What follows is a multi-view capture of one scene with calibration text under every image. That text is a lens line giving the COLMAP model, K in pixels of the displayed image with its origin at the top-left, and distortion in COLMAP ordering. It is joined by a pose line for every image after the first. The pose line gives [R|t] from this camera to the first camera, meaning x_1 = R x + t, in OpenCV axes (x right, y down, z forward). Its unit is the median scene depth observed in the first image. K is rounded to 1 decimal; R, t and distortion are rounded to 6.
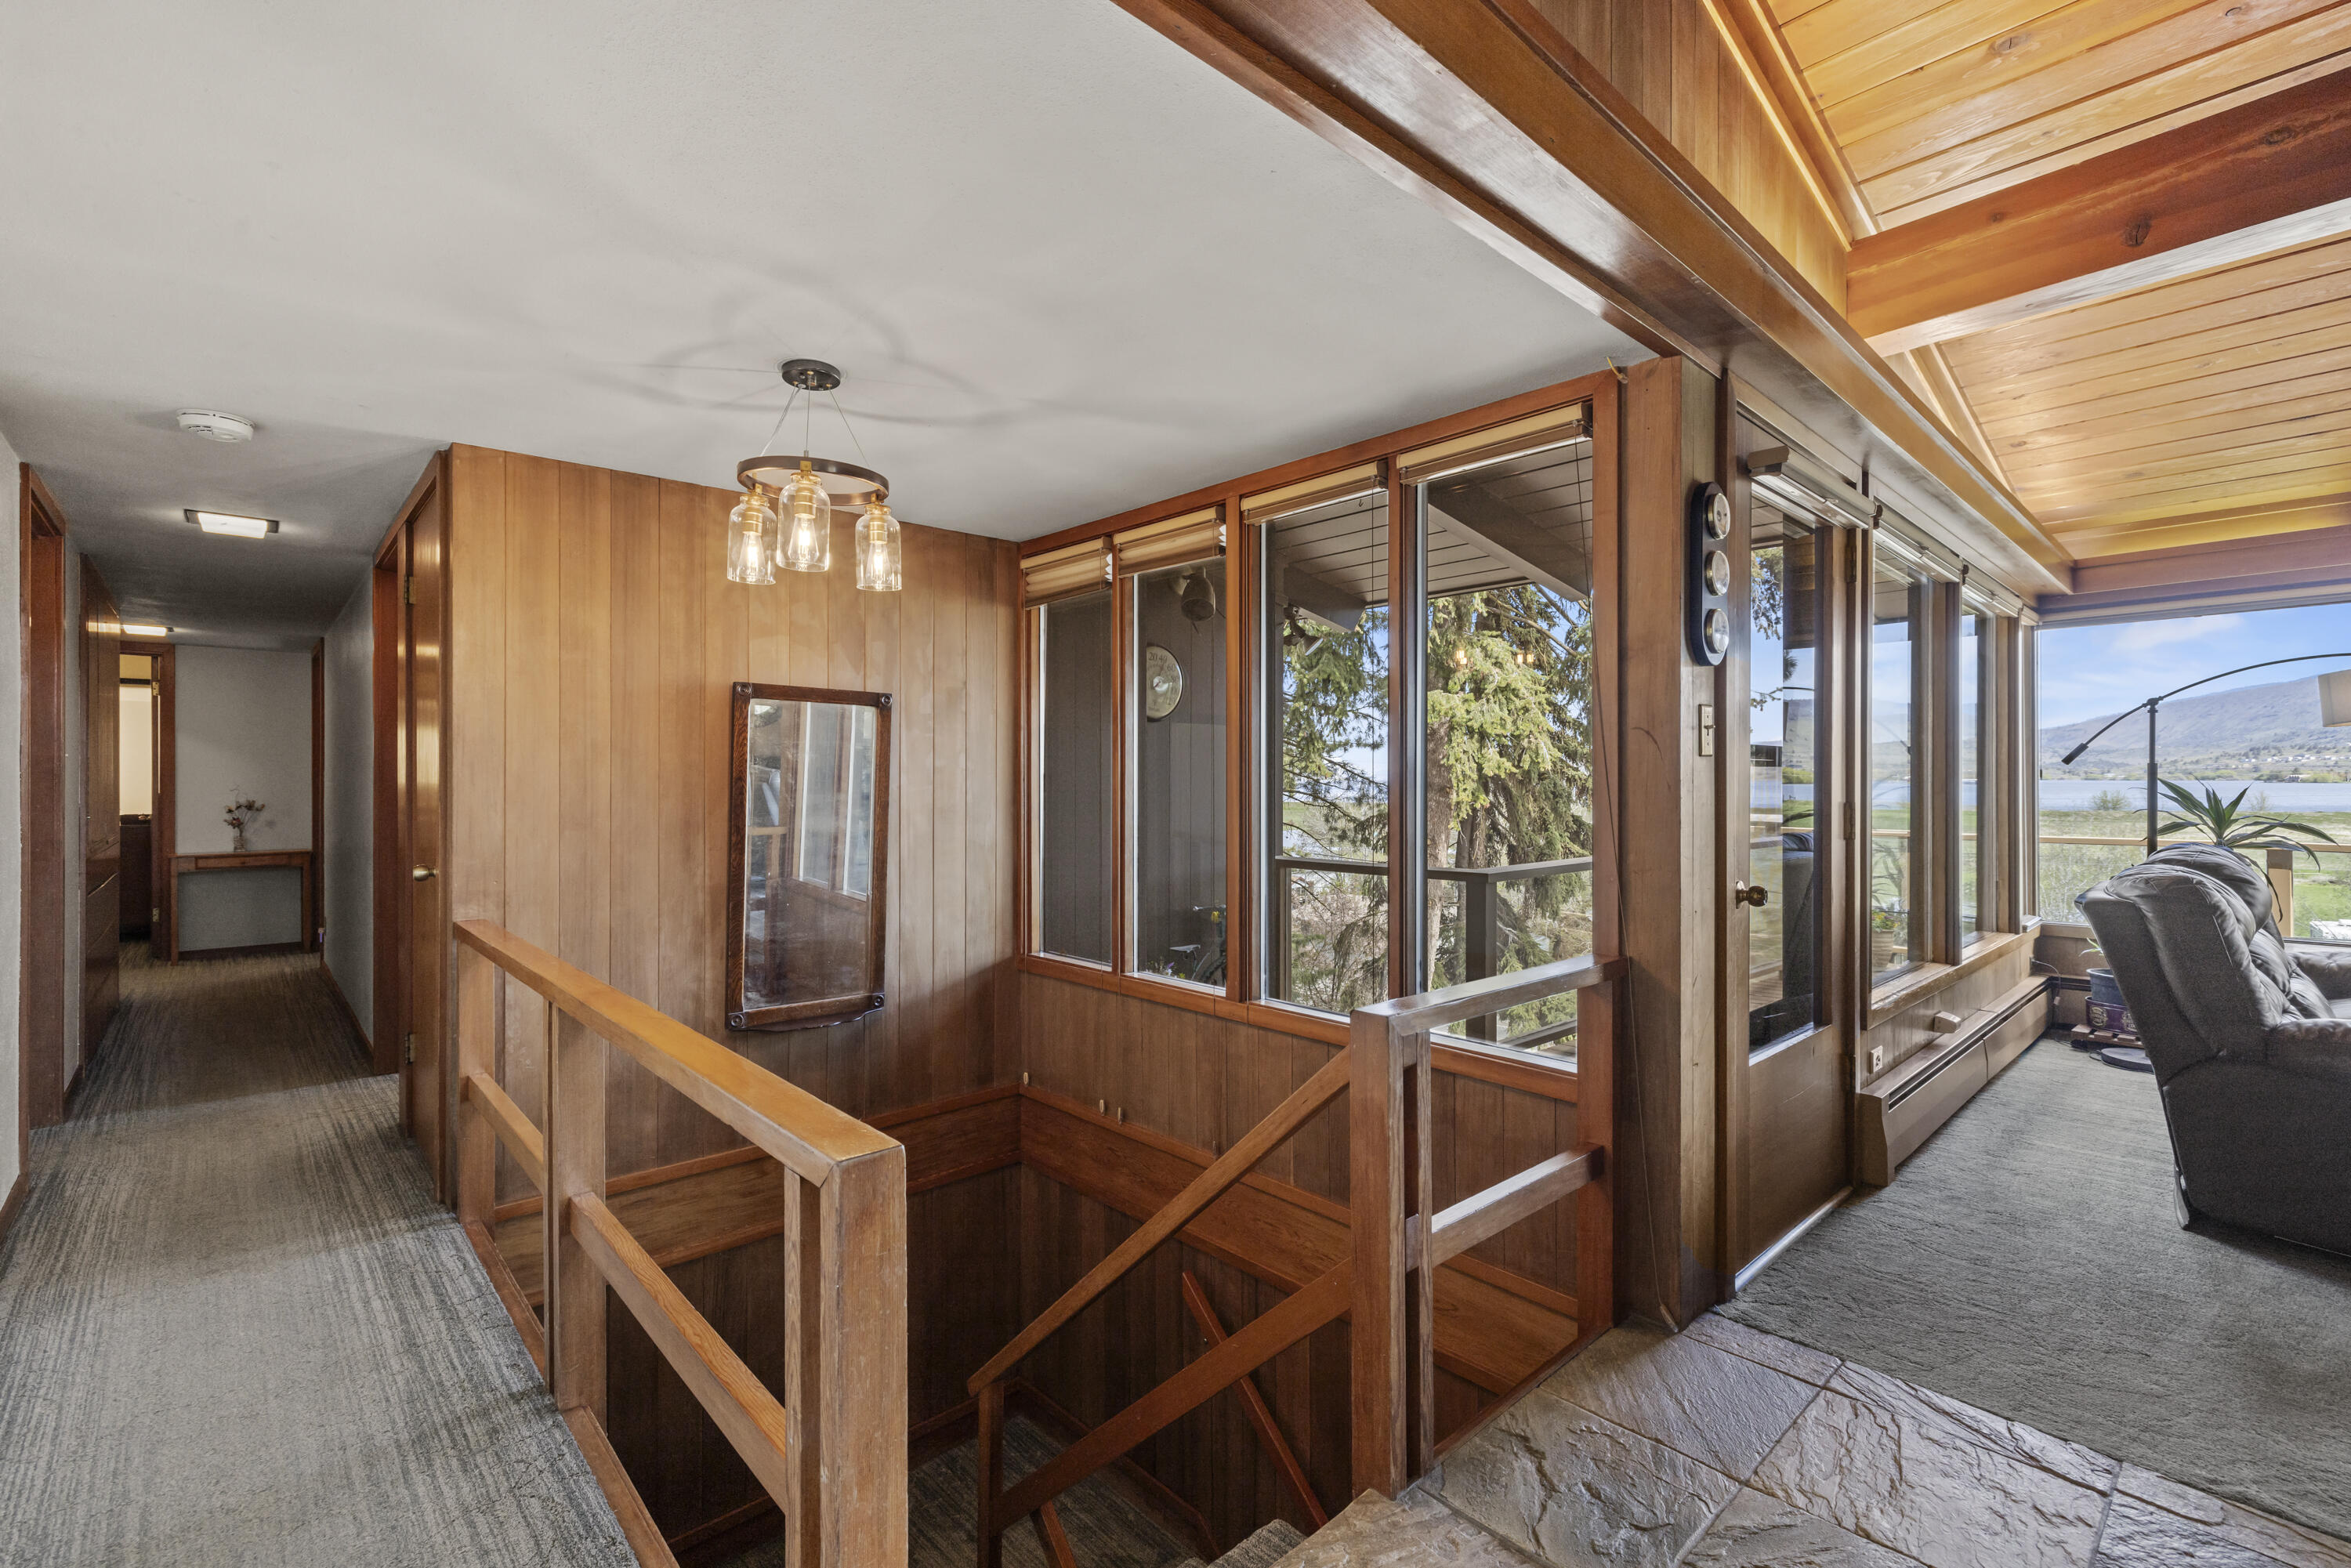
lens RADIAL K [[1033.1, 0, 1160.6], [0, 1033.1, 782.3], [0, 0, 1]] dist [-0.000764, -0.000076]
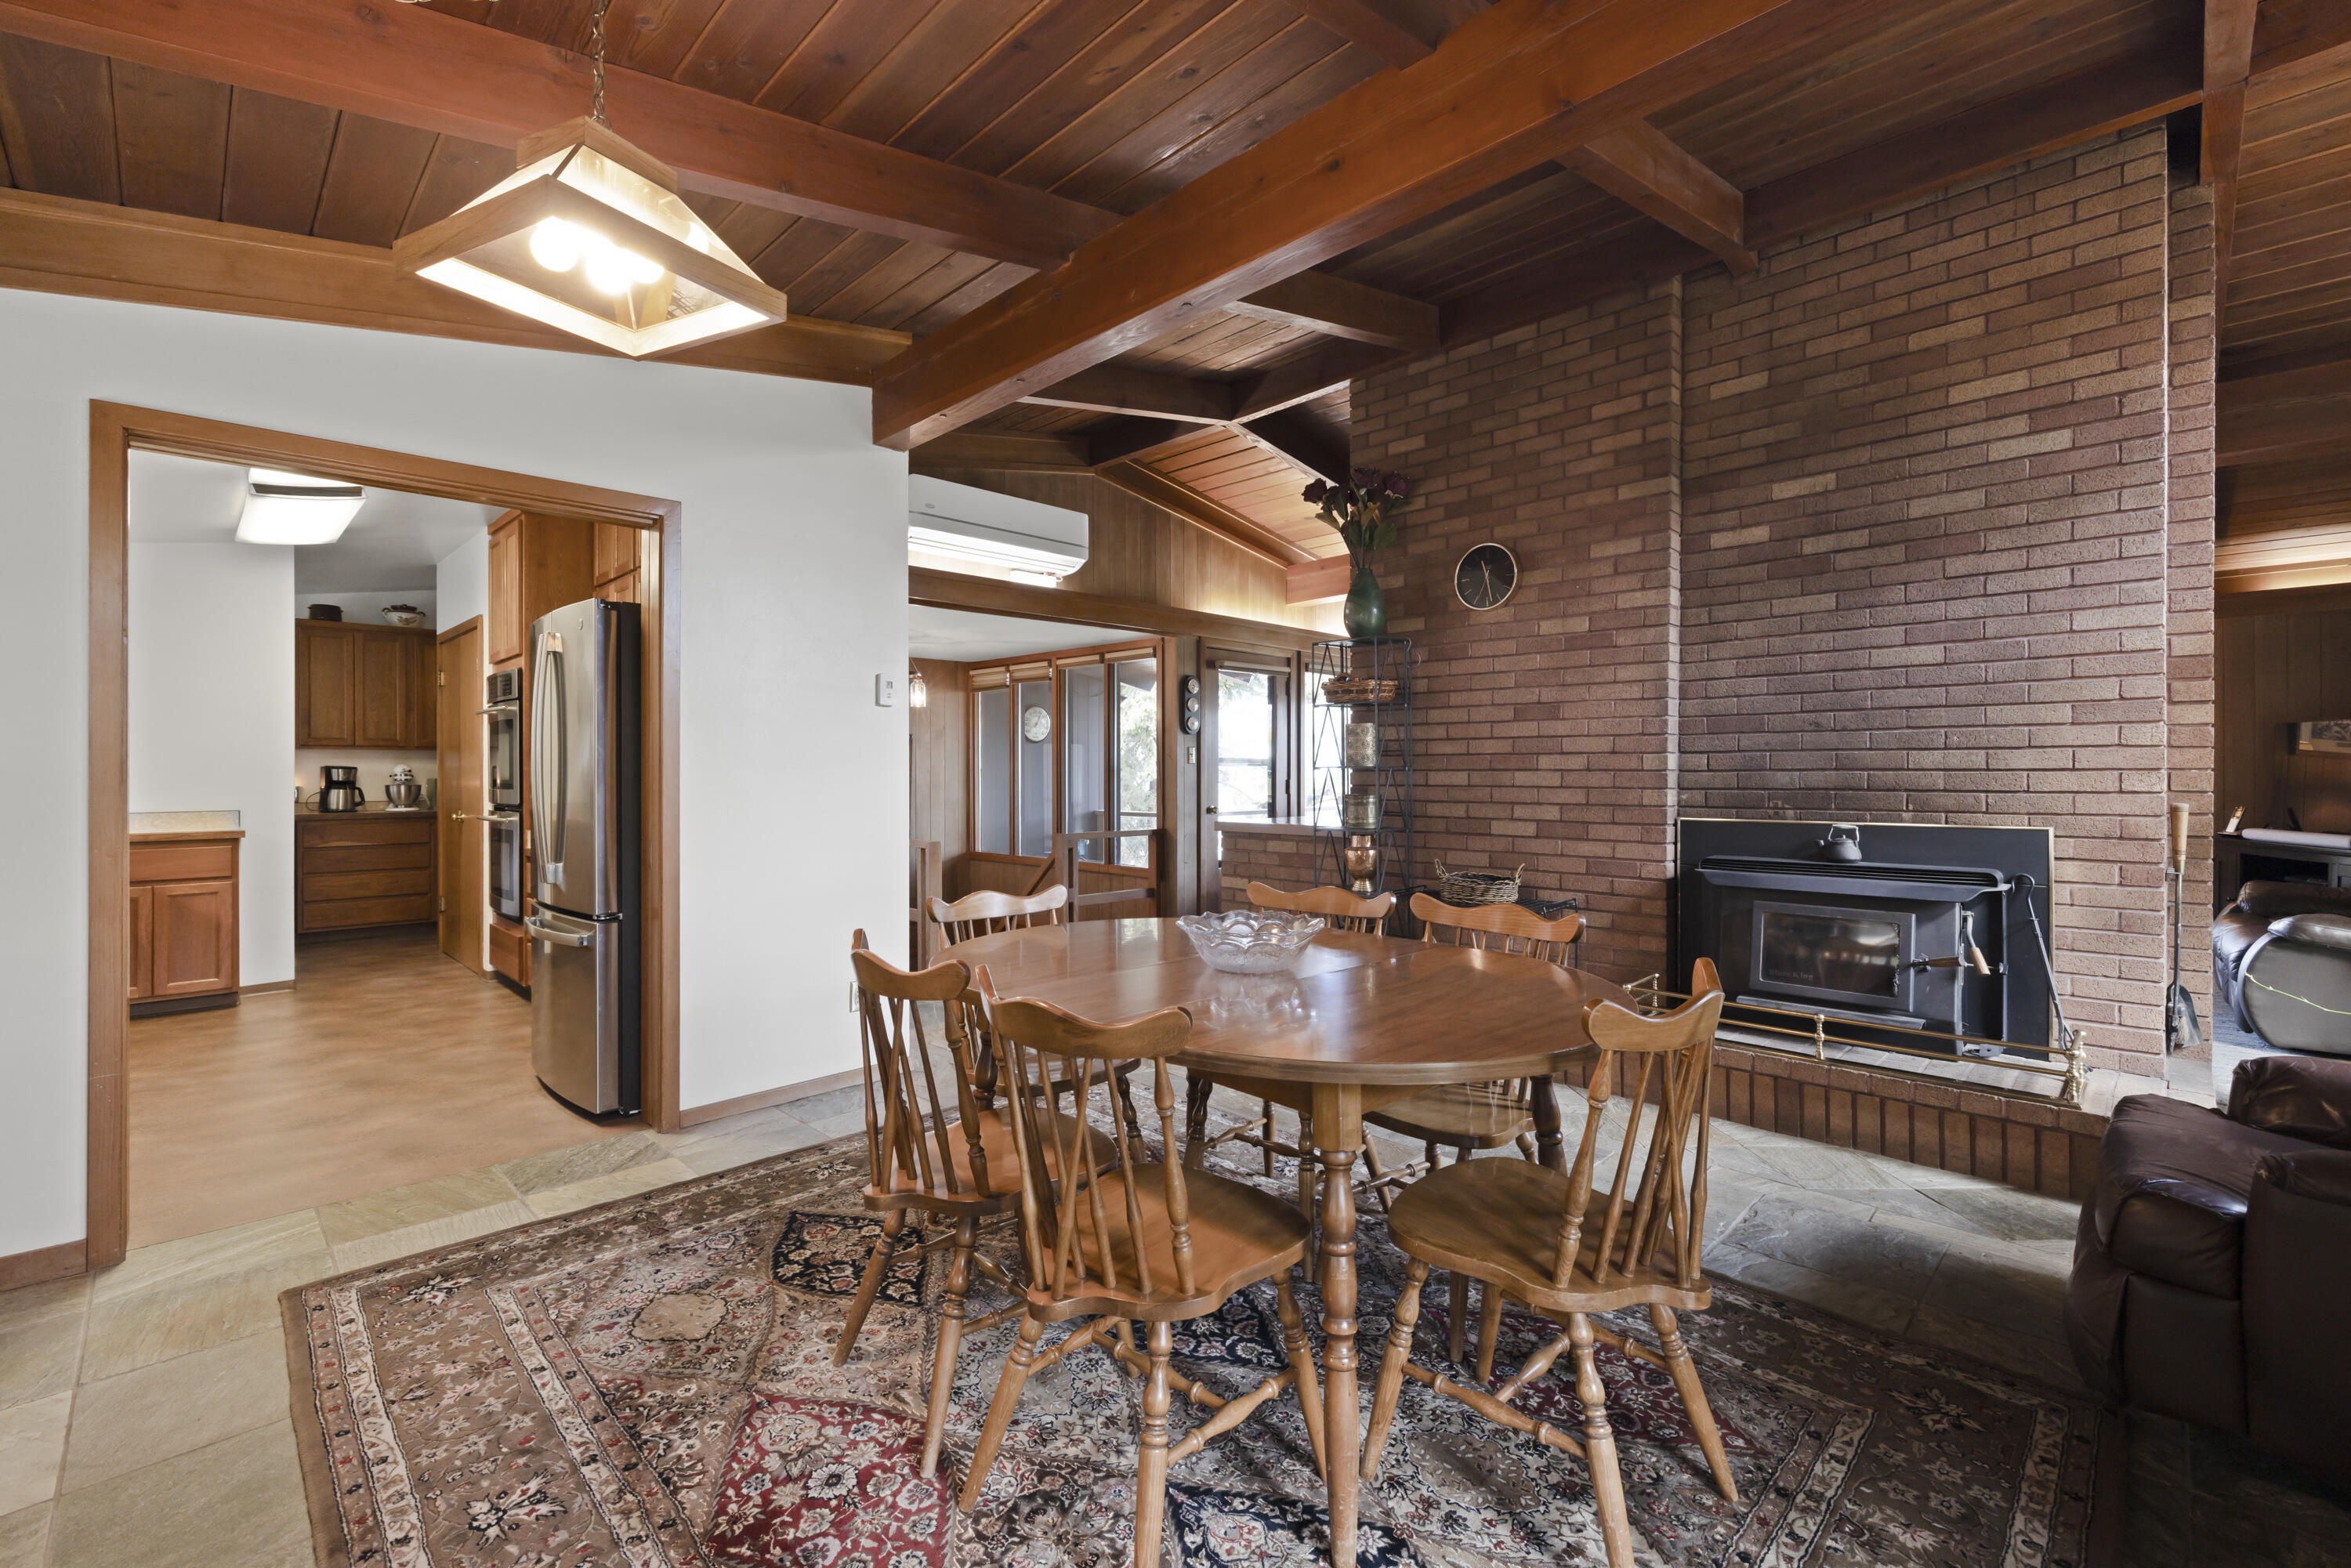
lens RADIAL K [[991.9, 0, 1172.7], [0, 991.9, 768.5], [0, 0, 1]] dist [0.000358, 0.000461]
pose [[0.998681, -0.002269, 0.051285, 0.201227], [0.002223, 0.999997, 0.000955, -0.009088], [-0.051287, -0.000839, 0.998684, -1.213980]]
